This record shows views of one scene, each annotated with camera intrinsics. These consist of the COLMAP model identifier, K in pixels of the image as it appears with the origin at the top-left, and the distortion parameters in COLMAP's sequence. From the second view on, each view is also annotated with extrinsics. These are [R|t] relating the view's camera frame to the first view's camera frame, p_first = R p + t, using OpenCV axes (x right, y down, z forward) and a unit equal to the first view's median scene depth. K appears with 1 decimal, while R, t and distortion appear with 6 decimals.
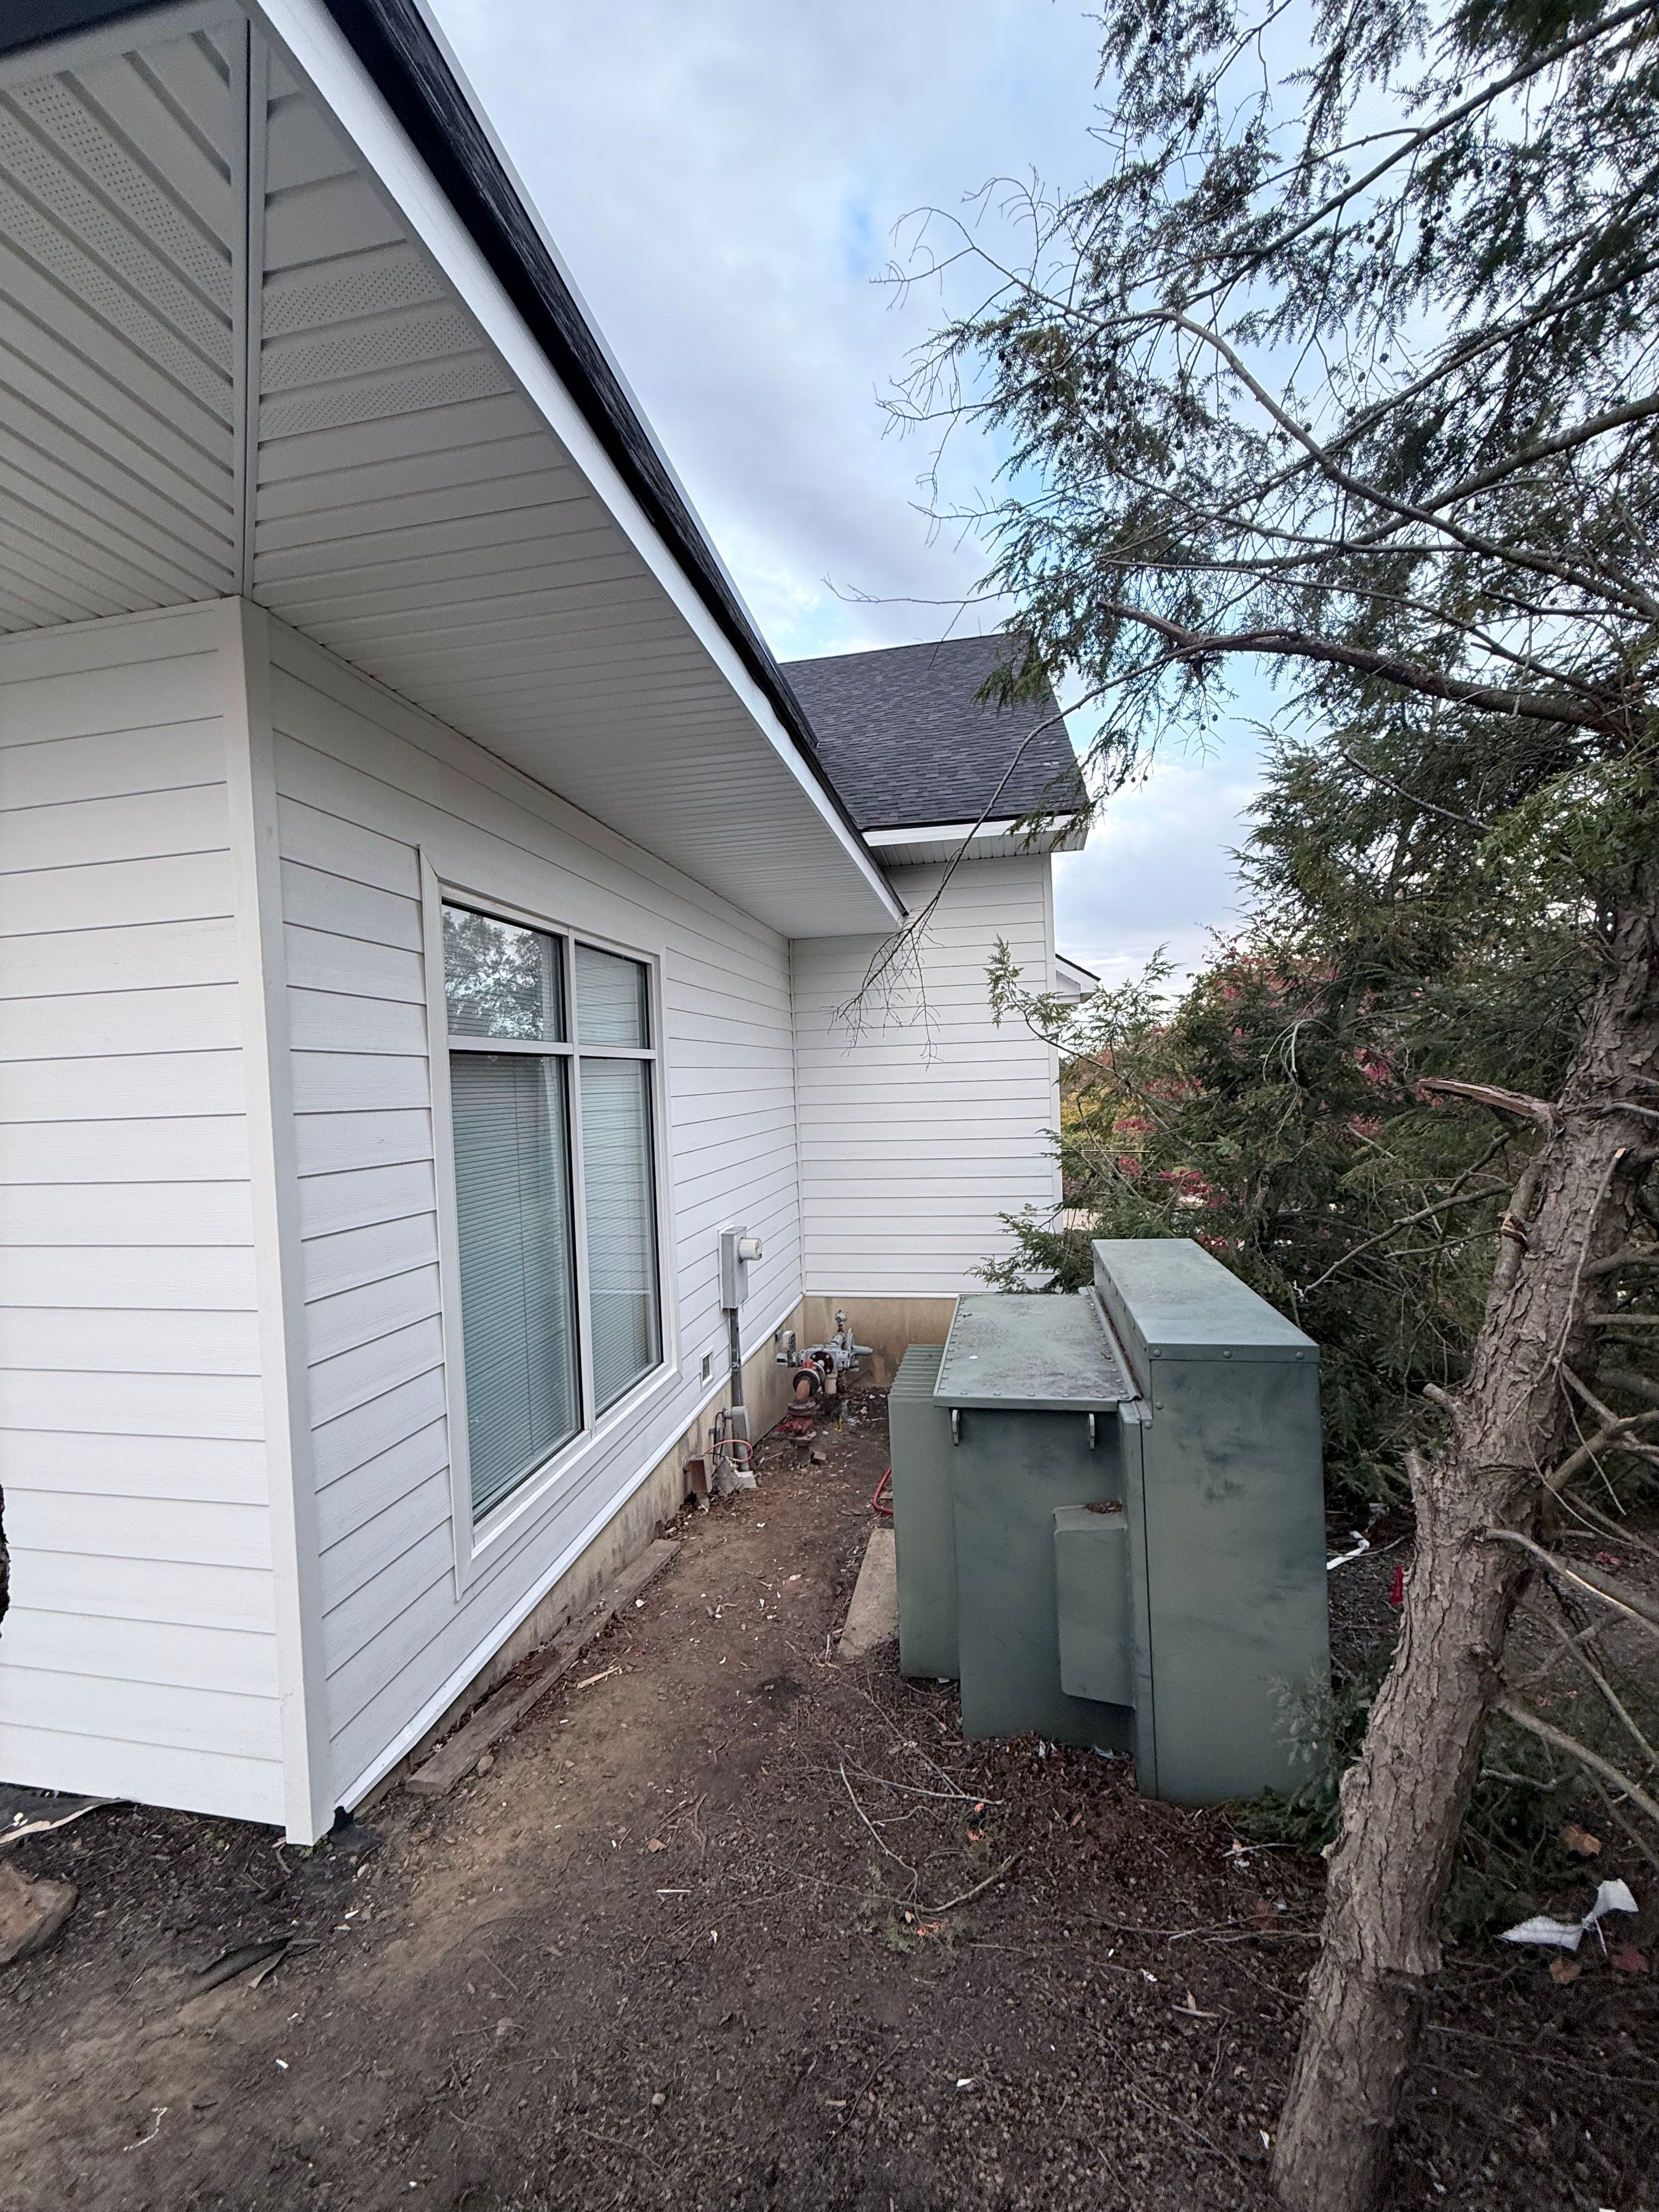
lens RADIAL K [[873.0, 0, 829.5], [0, 873.0, 1106.0], [0, 0, 1]] dist [0.000614, 0.000083]
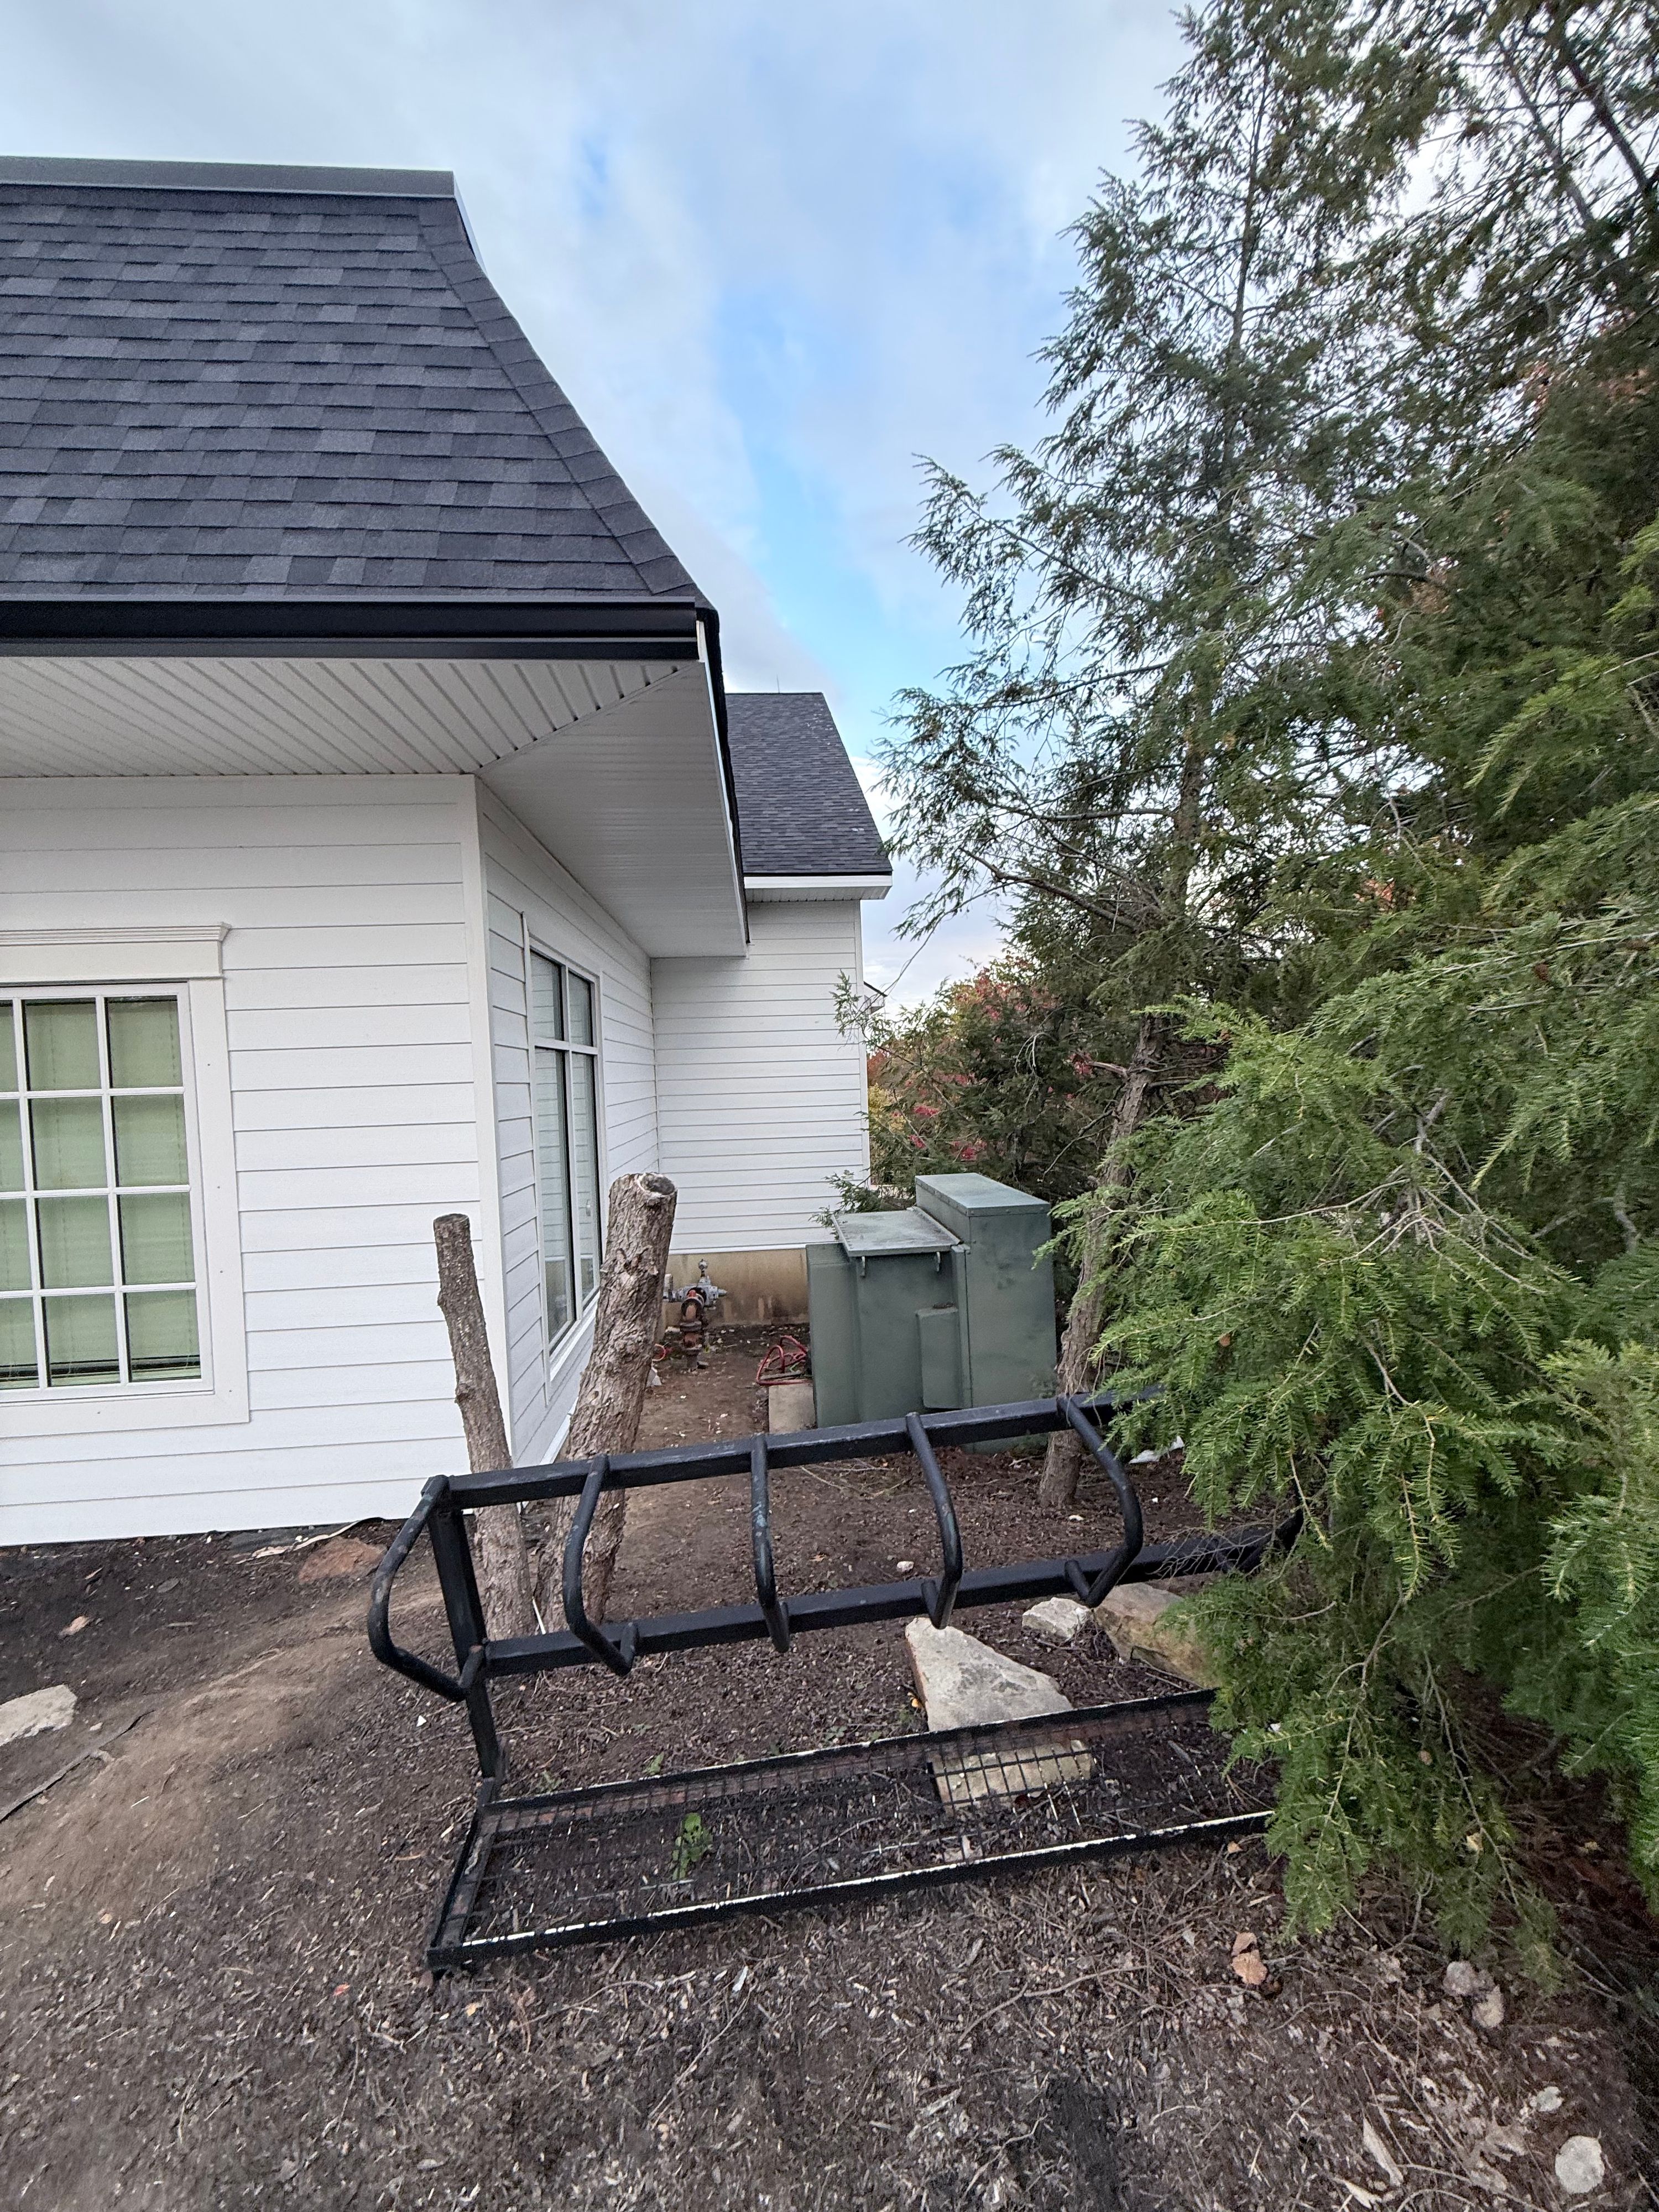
lens RADIAL K [[873.0, 0, 829.5], [0, 873.0, 1106.0], [0, 0, 1]] dist [0.000614, 0.000083]
pose [[0.964214, -0.004885, 0.265079, -0.208824], [0.005885, 0.999978, -0.002978, 0.029929], [-0.265059, 0.004432, 0.964222, -0.362567]]
